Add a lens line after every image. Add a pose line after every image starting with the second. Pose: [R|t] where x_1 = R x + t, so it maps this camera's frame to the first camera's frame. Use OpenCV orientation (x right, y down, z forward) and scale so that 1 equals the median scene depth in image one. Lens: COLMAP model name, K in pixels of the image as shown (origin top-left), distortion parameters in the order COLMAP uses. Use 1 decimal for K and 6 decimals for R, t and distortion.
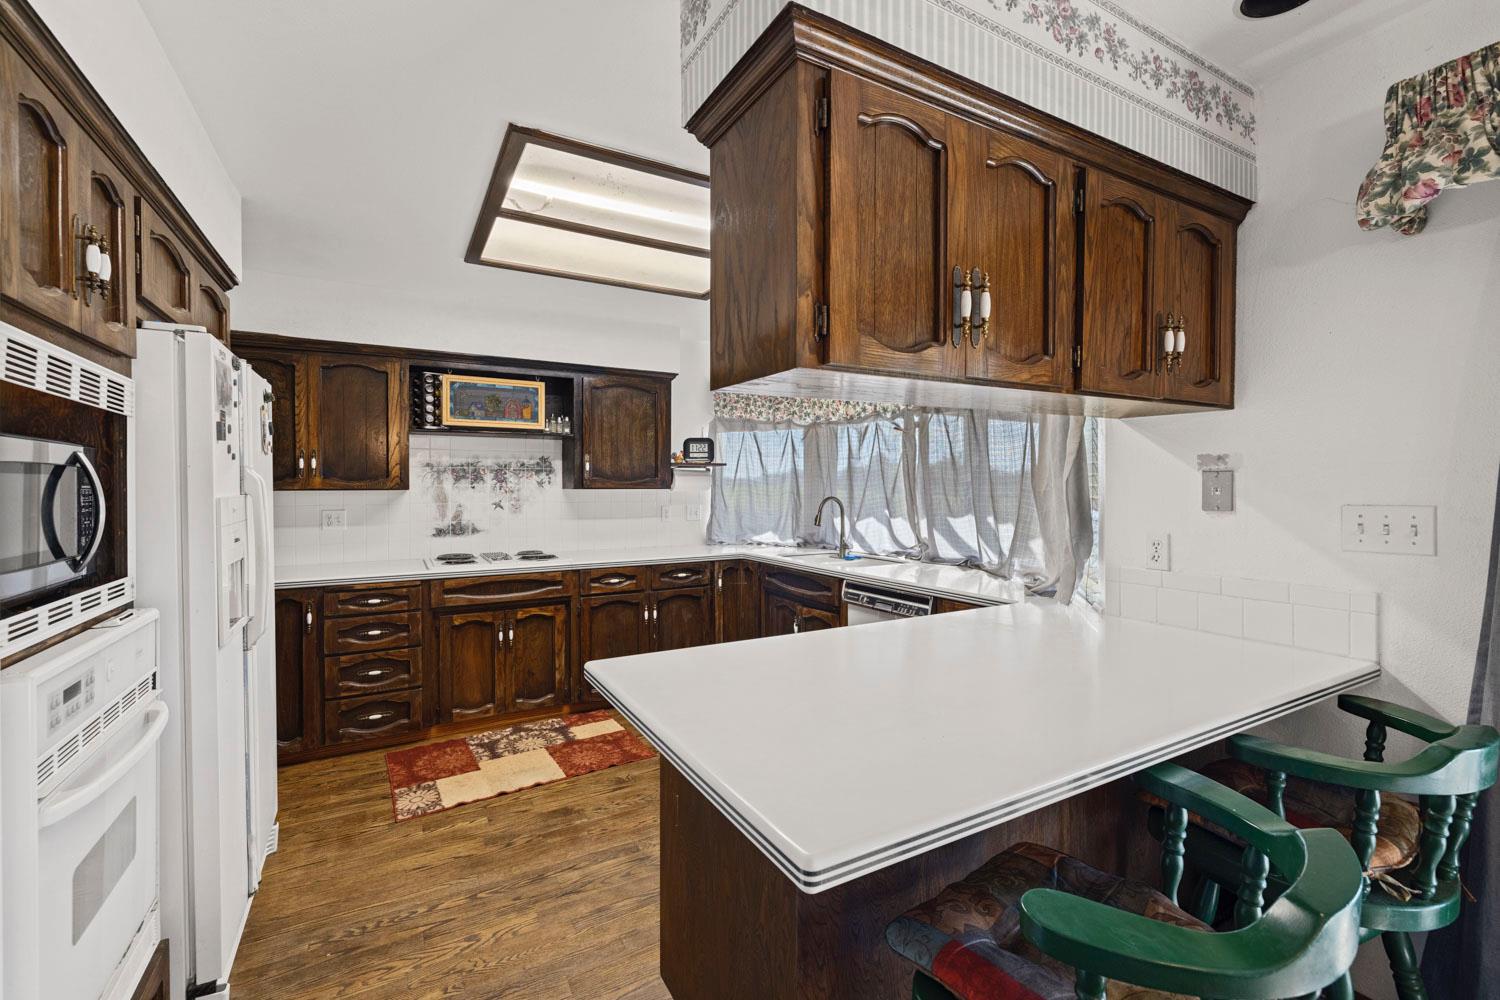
lens RADIAL K [[631.3, 0, 743.9], [0, 631.3, 496.5], [0, 0, 1]] dist [0.000974, 0.000121]
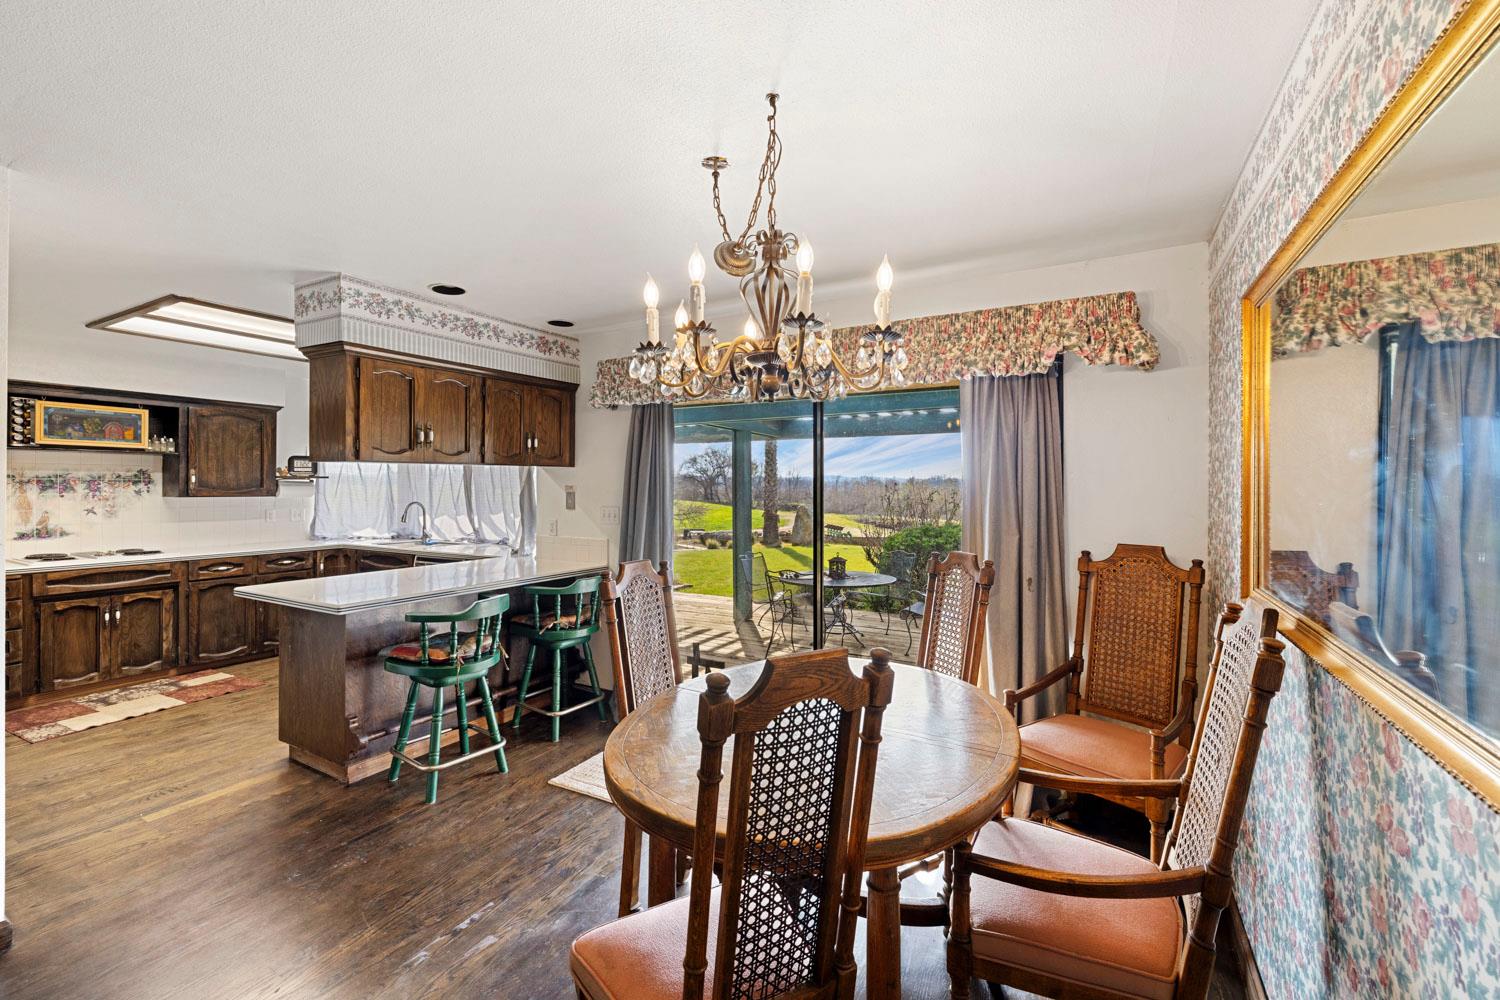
lens RADIAL K [[631.3, 0, 751.1], [0, 631.3, 488.7], [0, 0, 1]] dist [0.000974, 0.000121]
pose [[0.854446, 0.003721, 0.519526, 0.047356], [0.002076, 0.999942, -0.010577, -0.013837], [-0.519535, 0.010116, 0.854389, -0.672377]]
